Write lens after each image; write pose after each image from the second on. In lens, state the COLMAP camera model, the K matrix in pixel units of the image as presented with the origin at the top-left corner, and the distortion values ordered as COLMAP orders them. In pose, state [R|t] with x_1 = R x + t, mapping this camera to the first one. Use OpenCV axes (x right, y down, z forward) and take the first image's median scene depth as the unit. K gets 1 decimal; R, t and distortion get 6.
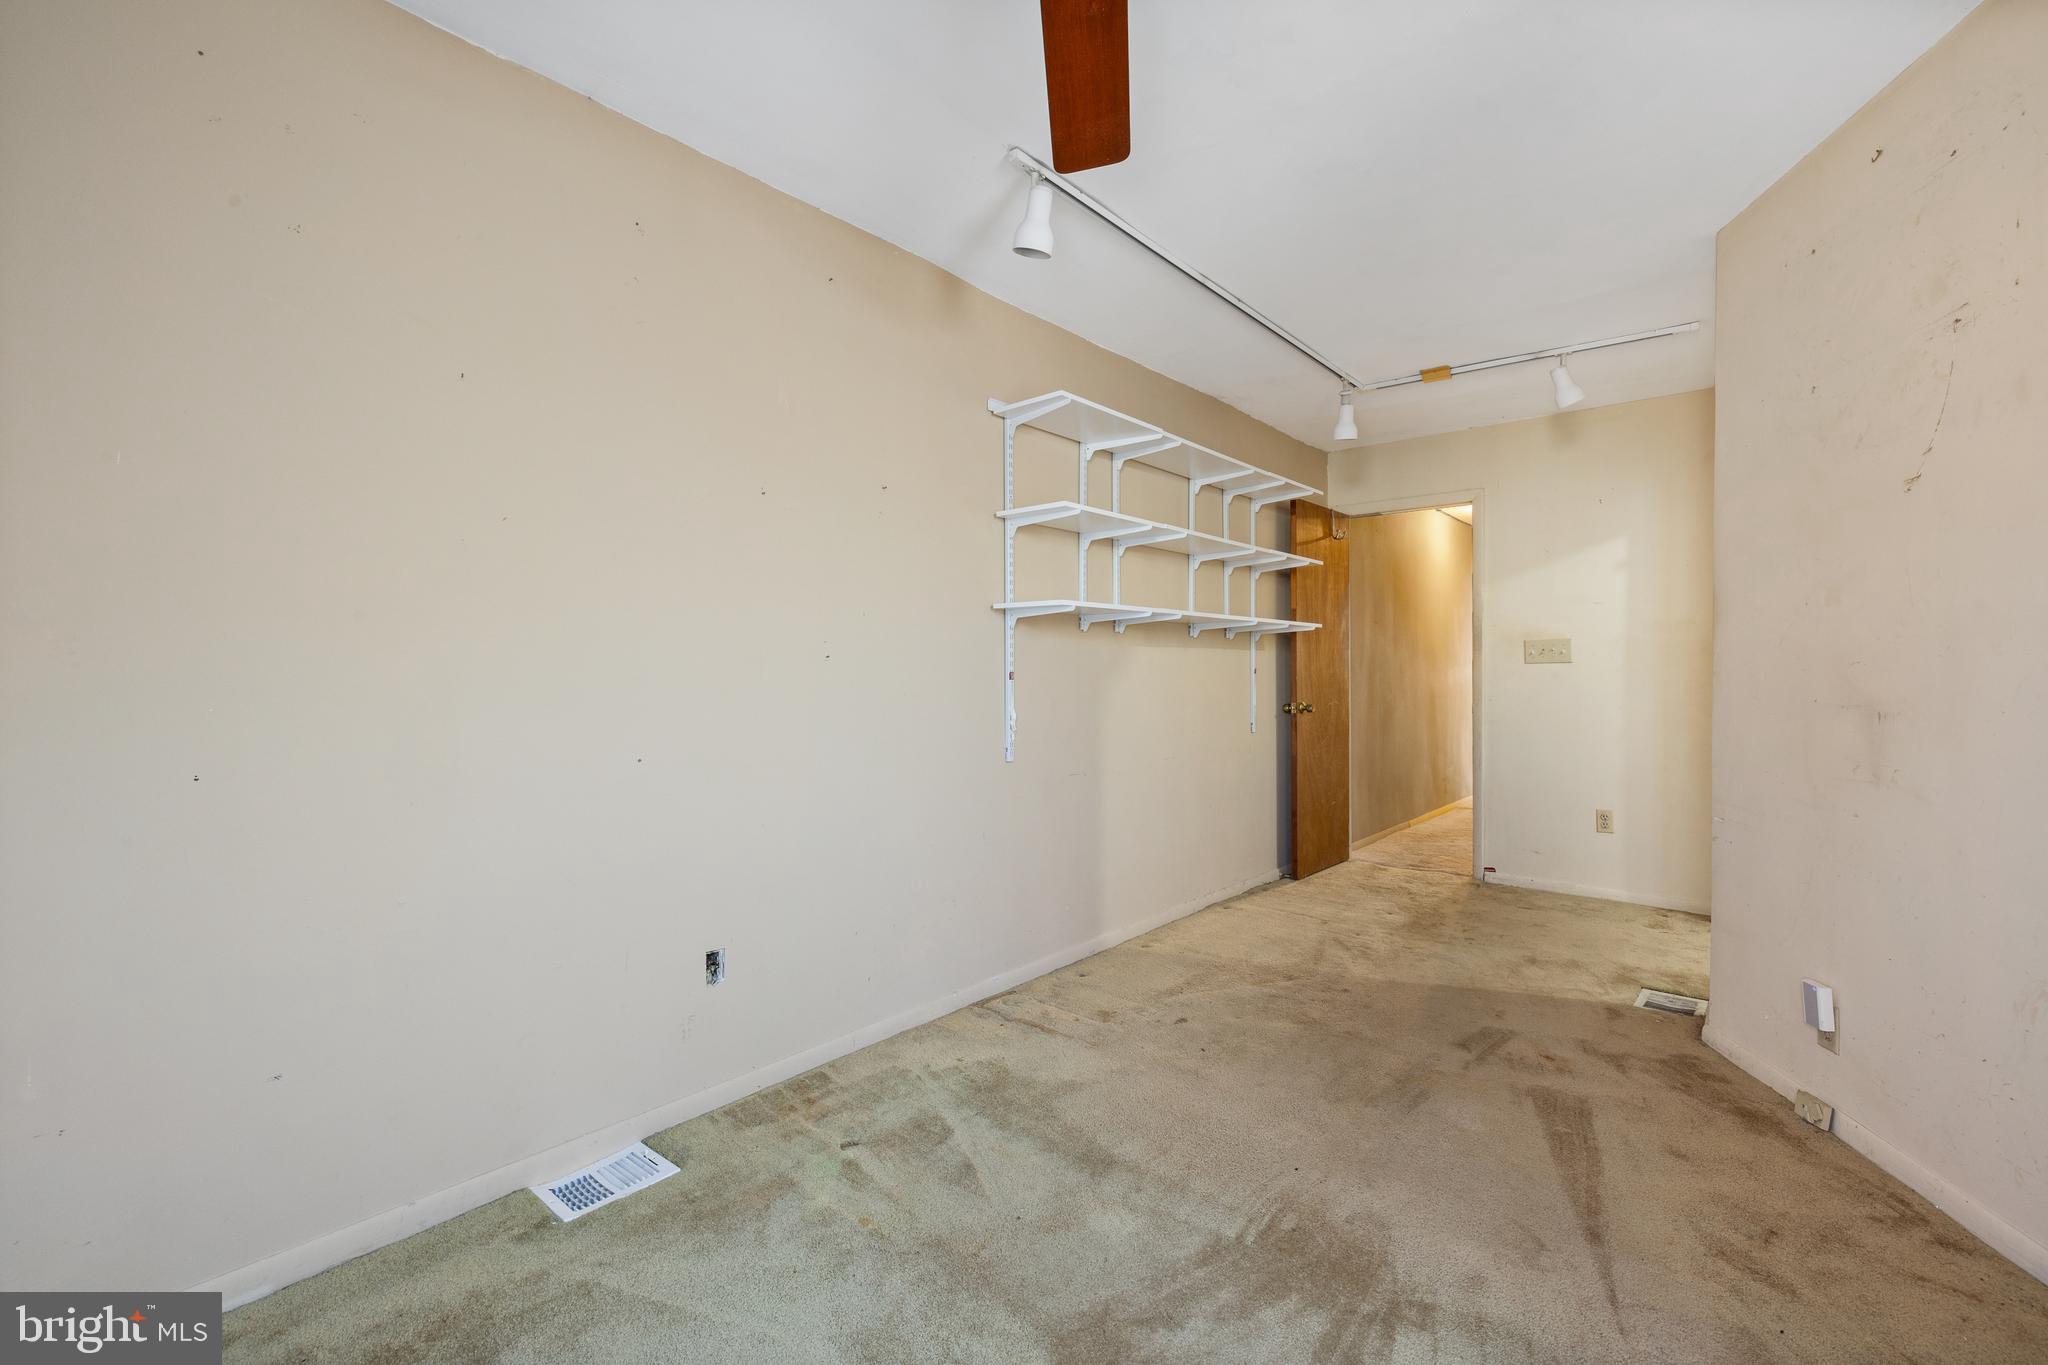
lens RADIAL K [[863.8, 0, 1018.1], [0, 863.8, 669.9], [0, 0, 1]] dist [0.000132, 0.000363]
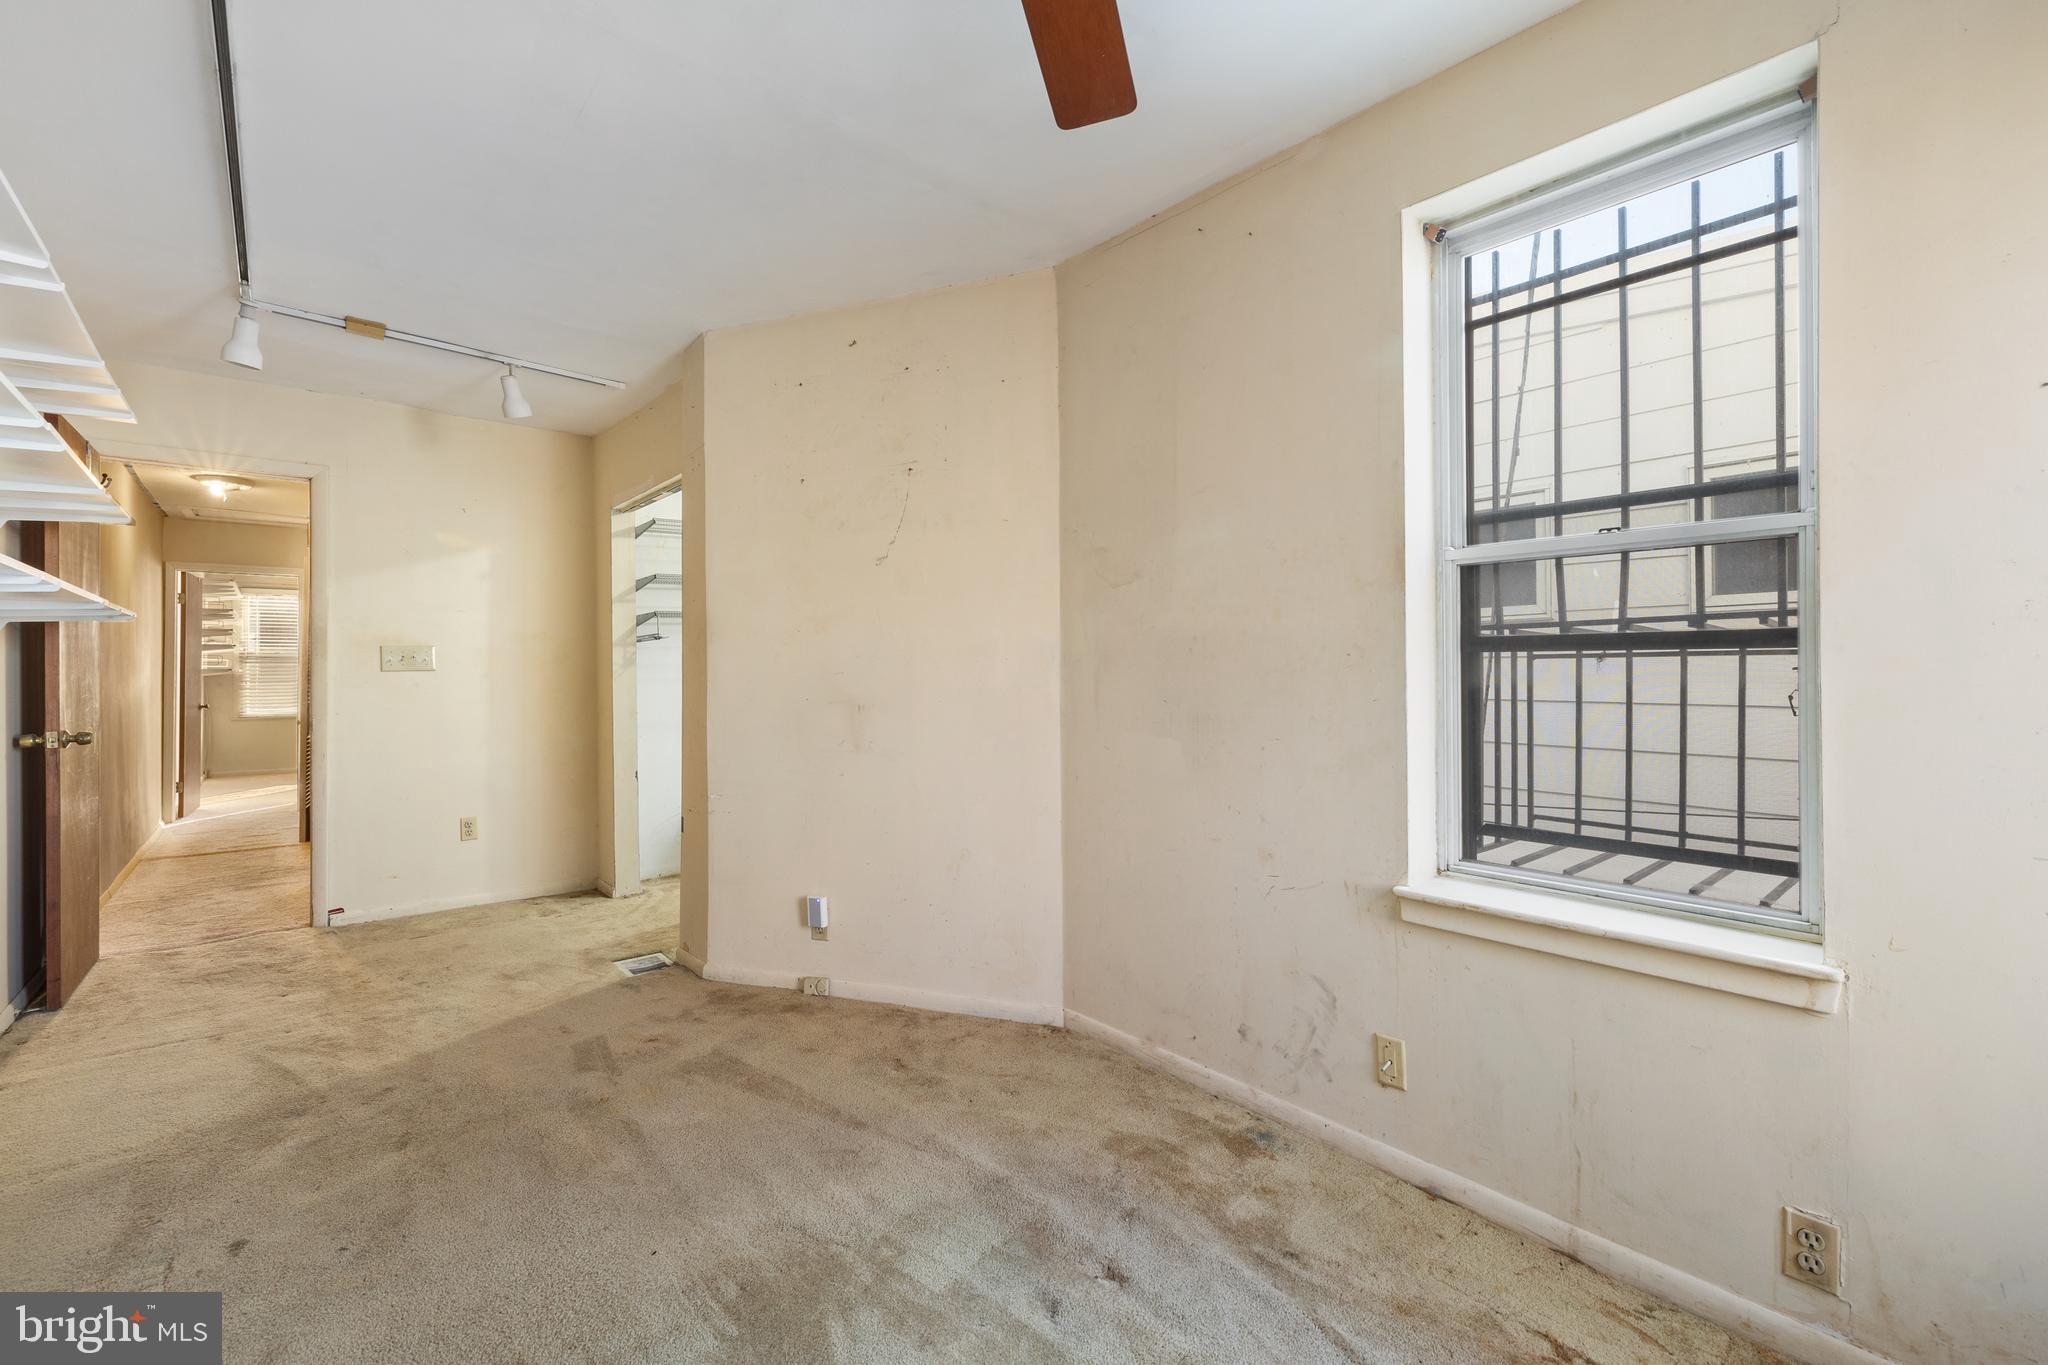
lens RADIAL K [[857.6, 0, 1012.7], [0, 857.6, 660.8], [0, 0, 1]] dist [0.001185, 0.000210]
pose [[0.162767, 0.015003, 0.986550, -0.297125], [0.003719, 0.999868, -0.015819, -0.002627], [-0.986657, 0.006244, 0.162690, 0.306940]]
